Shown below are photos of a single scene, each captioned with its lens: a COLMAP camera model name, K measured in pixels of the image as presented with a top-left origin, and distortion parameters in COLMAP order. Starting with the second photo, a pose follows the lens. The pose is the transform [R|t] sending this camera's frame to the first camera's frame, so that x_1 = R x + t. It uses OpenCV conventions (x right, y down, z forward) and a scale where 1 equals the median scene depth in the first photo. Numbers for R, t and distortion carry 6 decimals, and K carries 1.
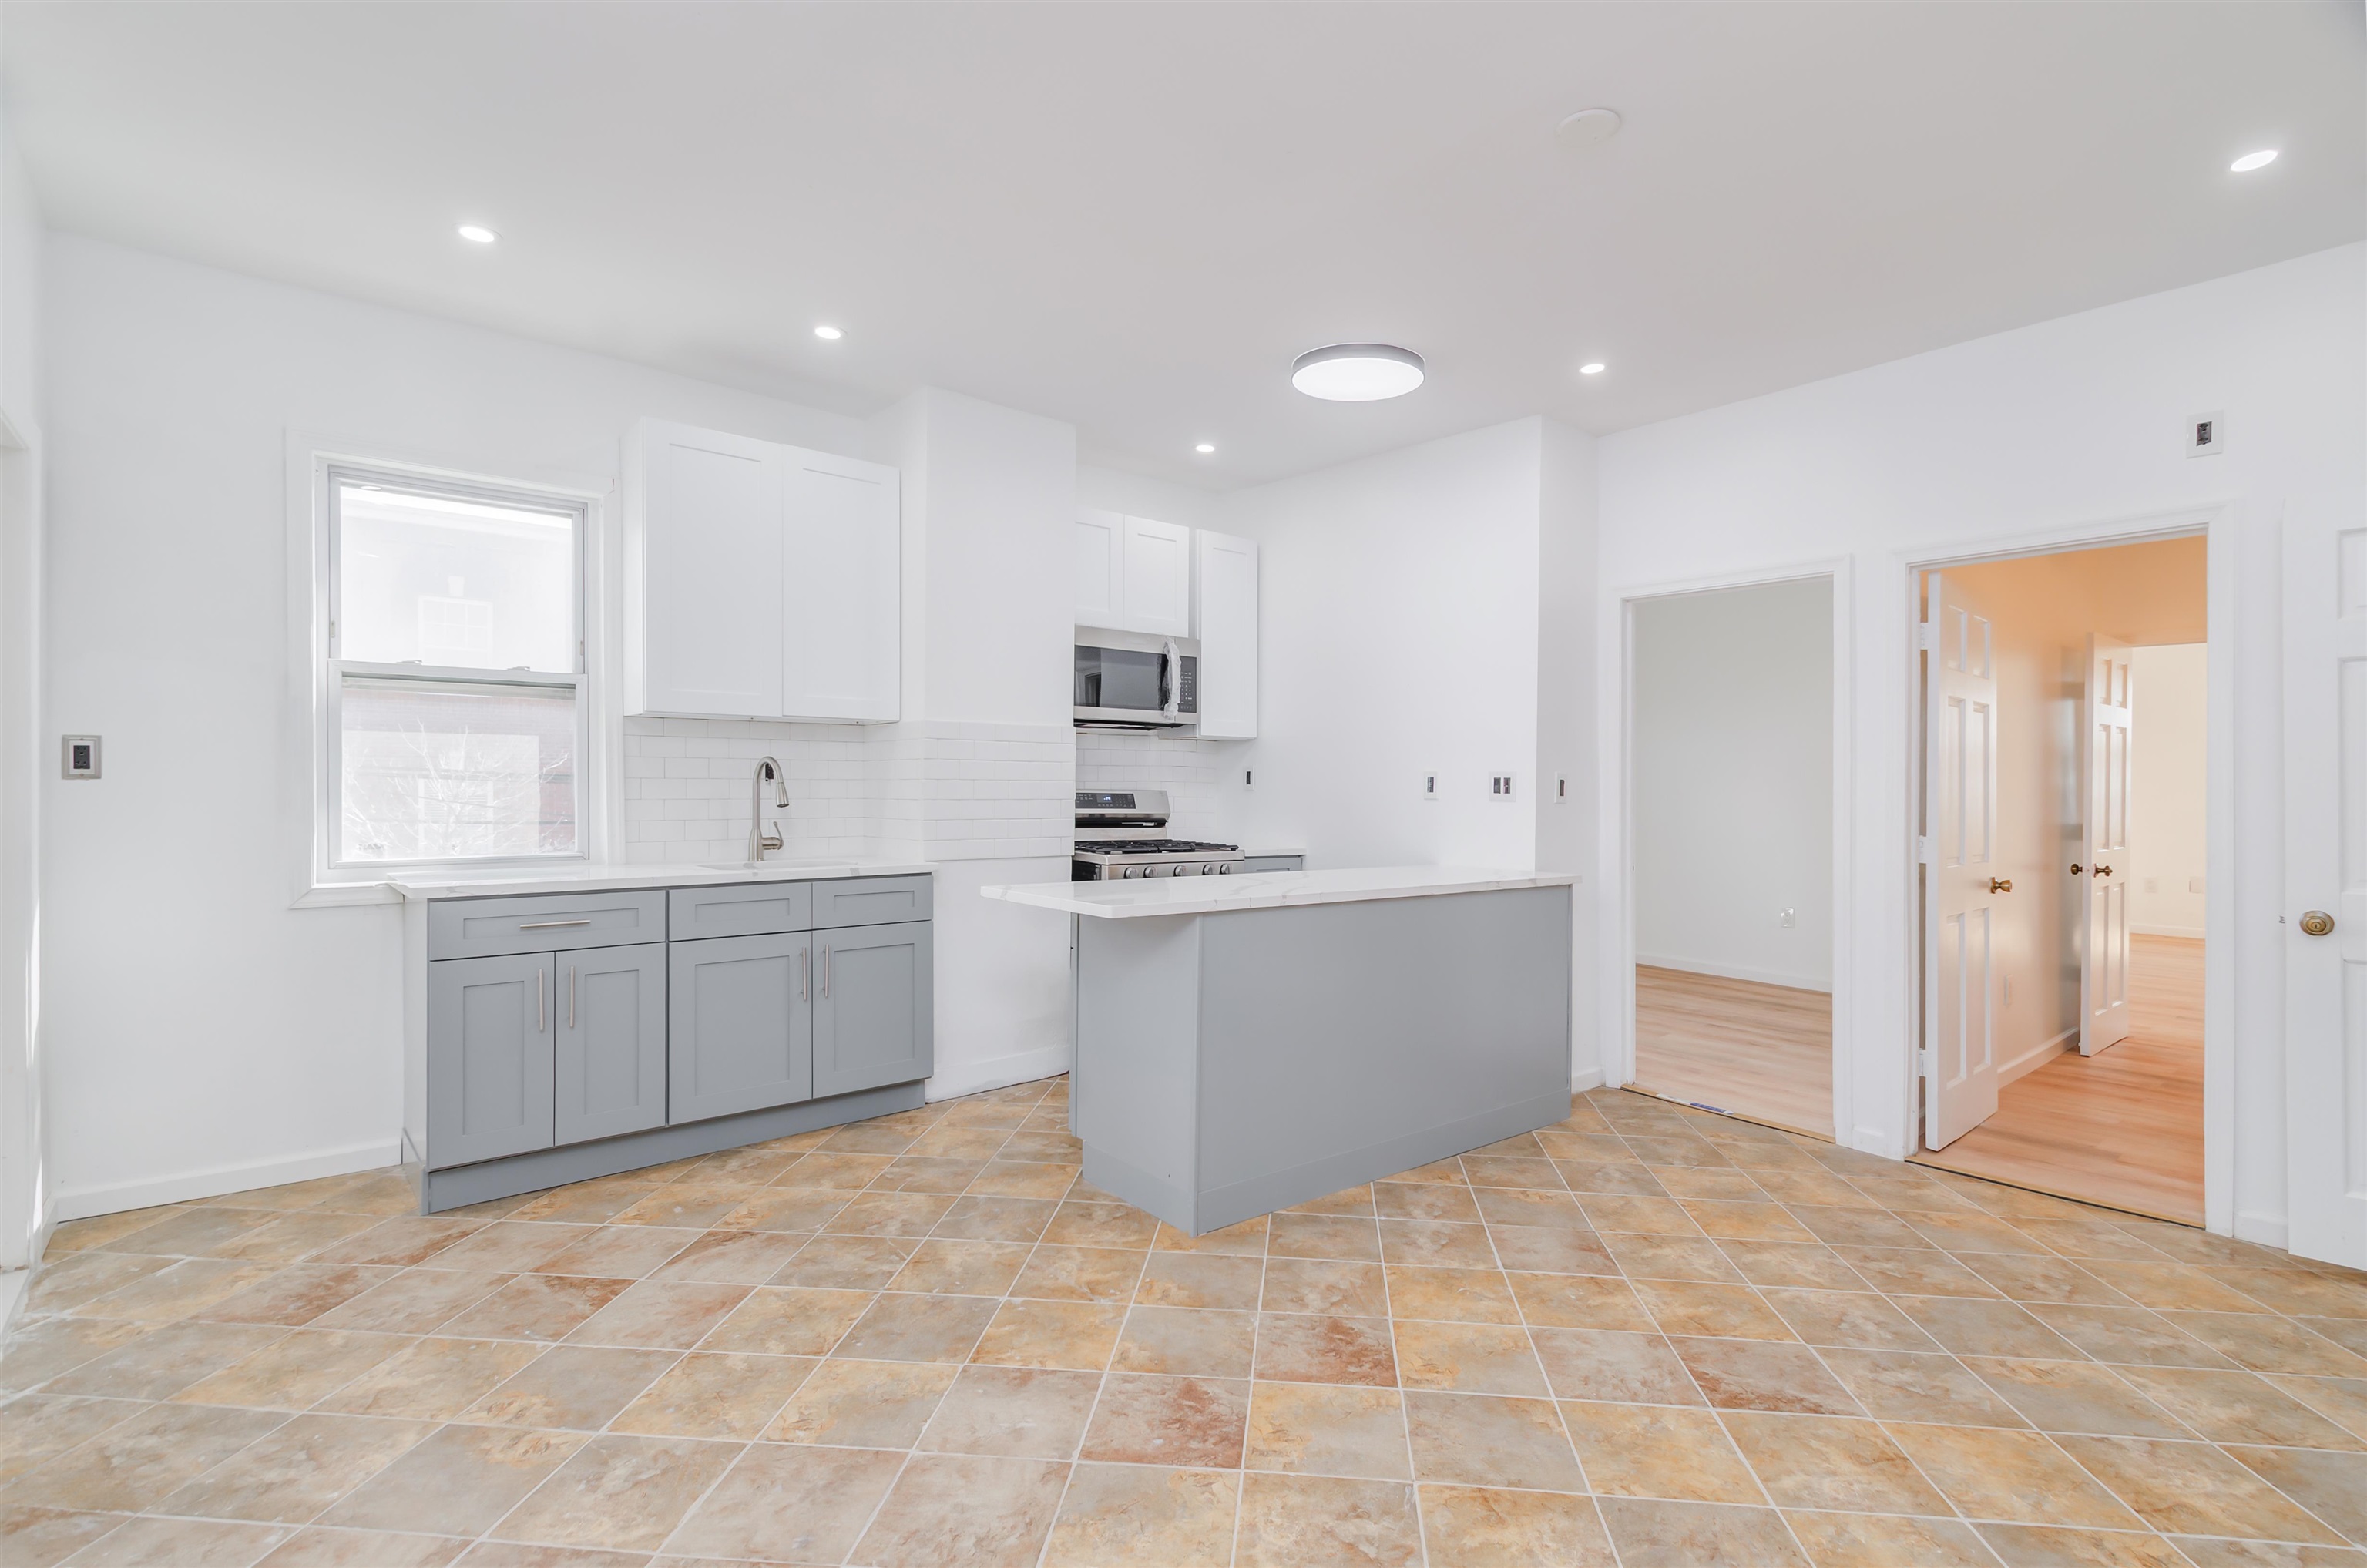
lens RADIAL K [[1078.0, 0, 1190.3], [0, 1078.0, 788.1], [0, 0, 1]] dist [-0.001131, -0.000250]
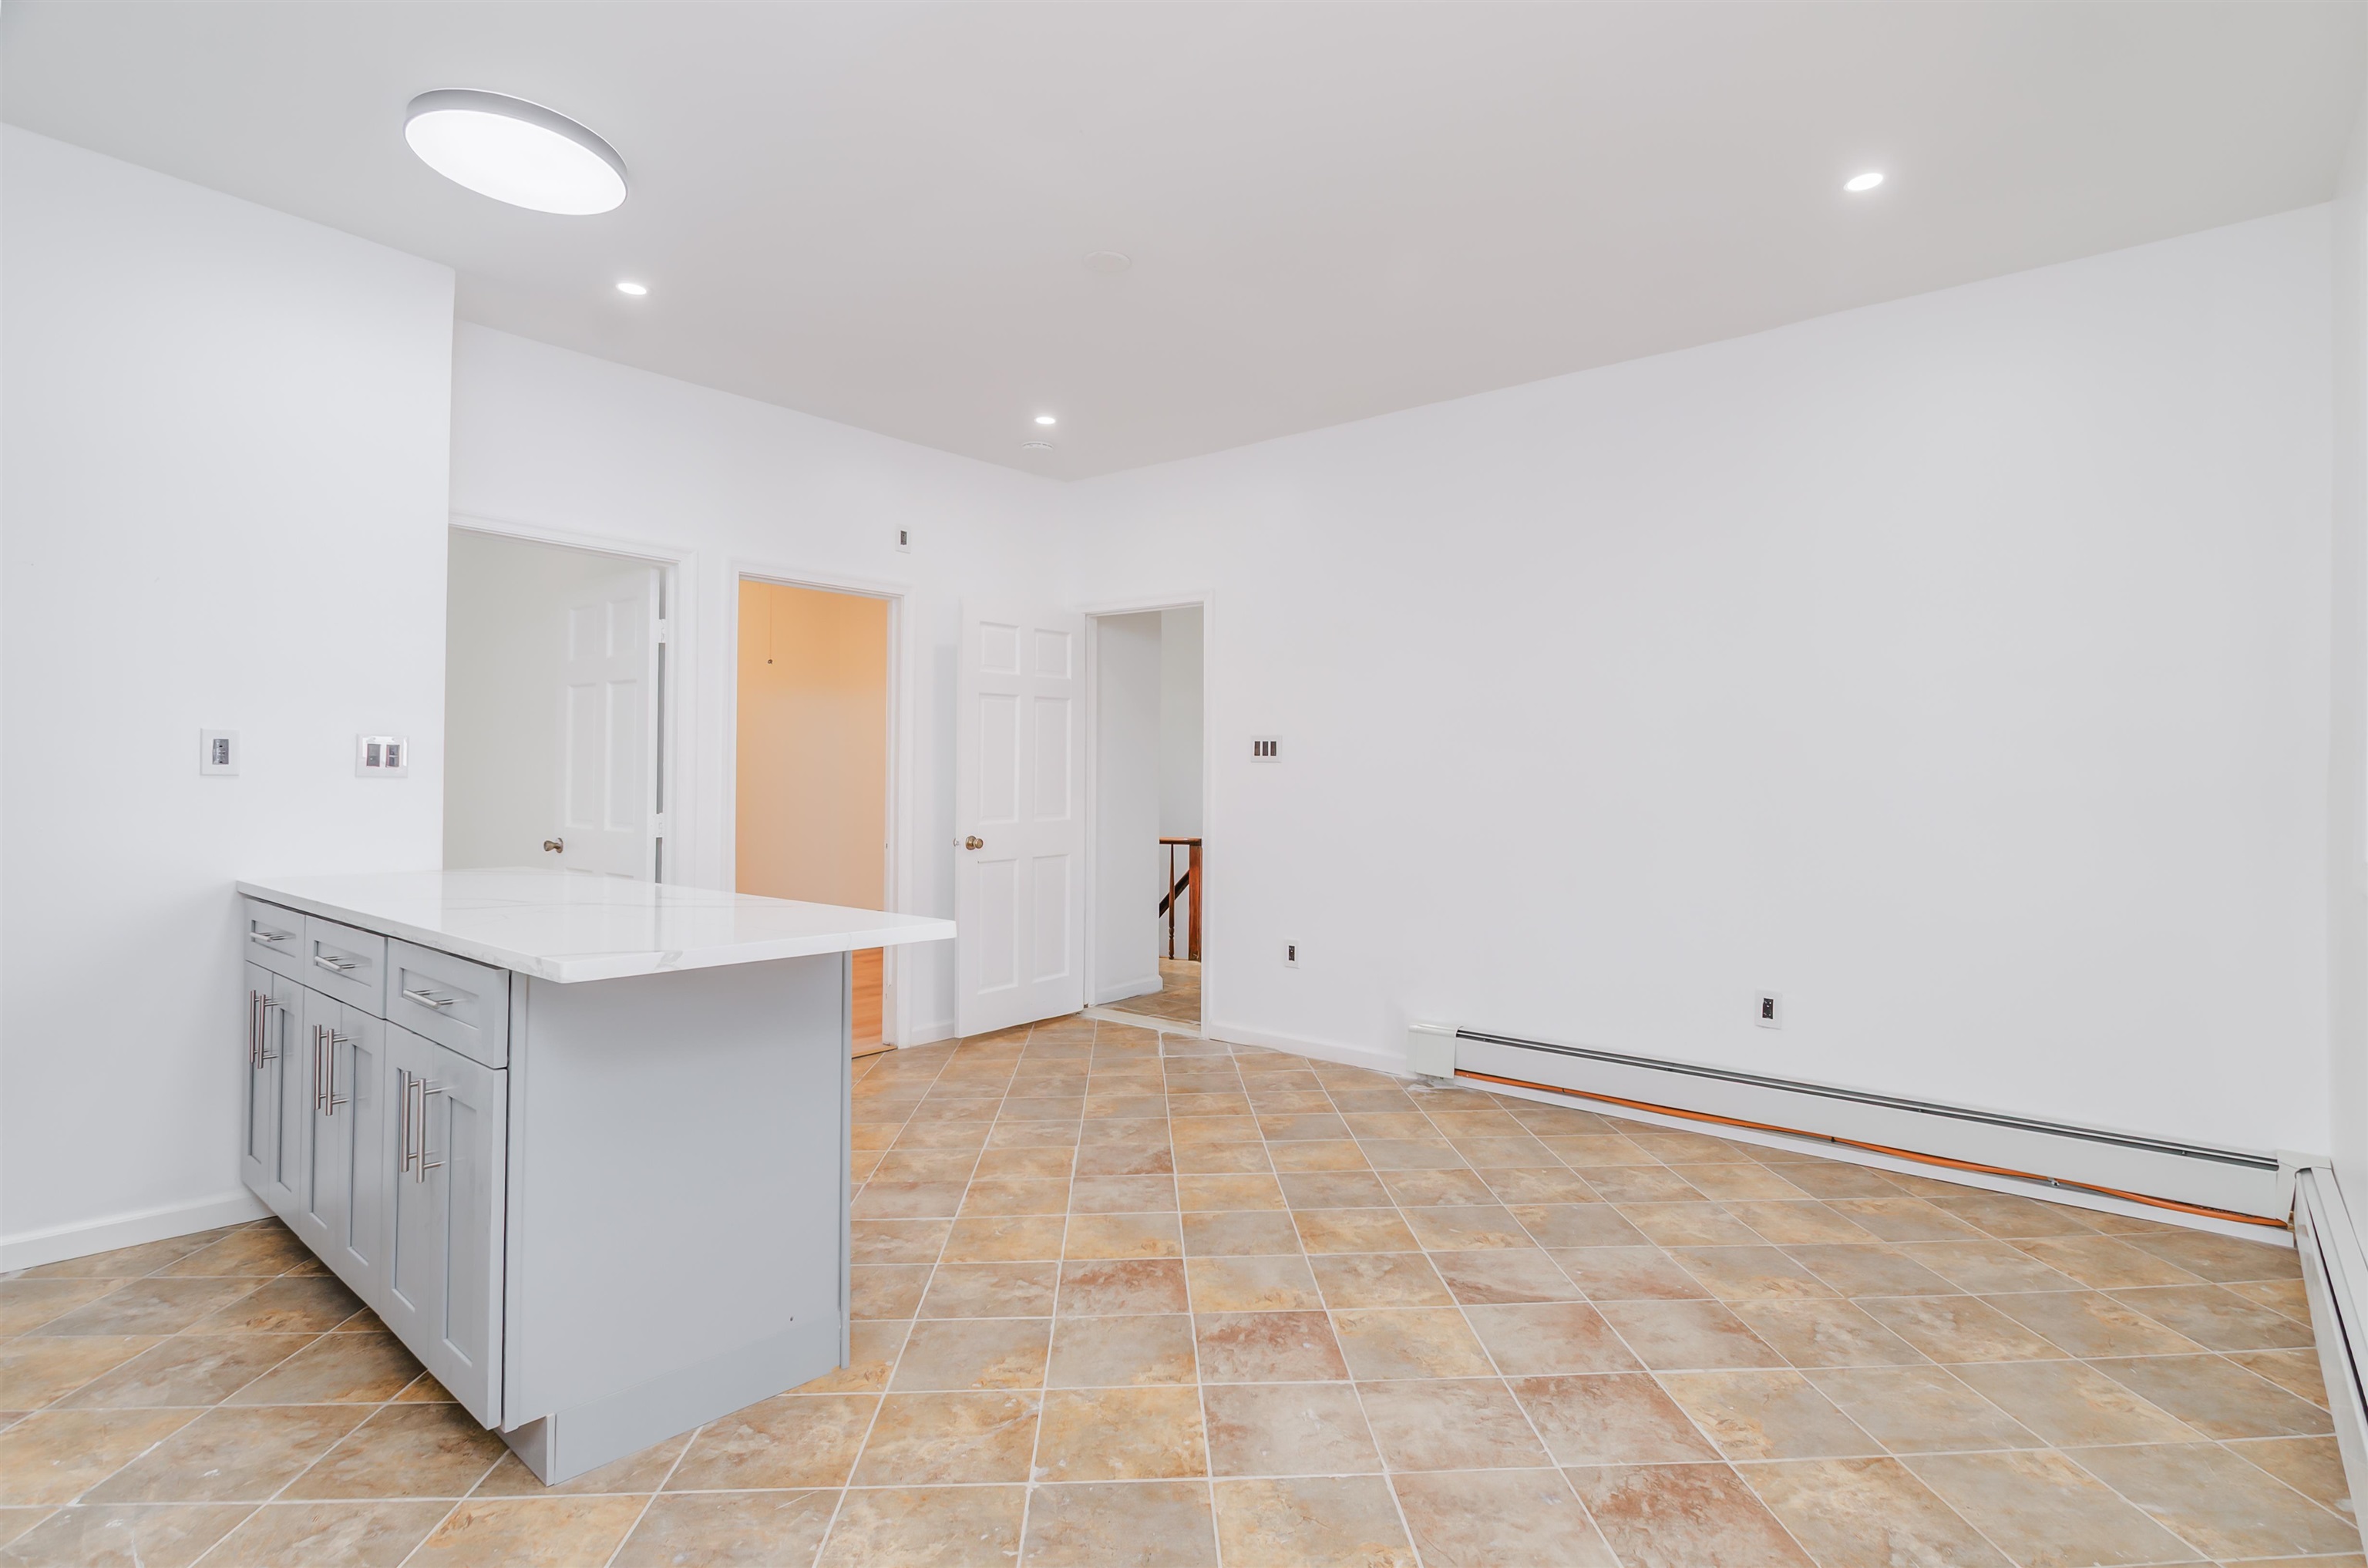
lens RADIAL K [[1156.4, 0, 1190.4], [0, 1156.4, 776.1], [0, 0, 1]] dist [-0.000077, 0.000071]
pose [[-0.149931, -0.008851, 0.988657, -1.040051], [-0.011891, 0.999904, 0.007148, -0.002431], [-0.988625, -0.010684, -0.150022, 1.122850]]
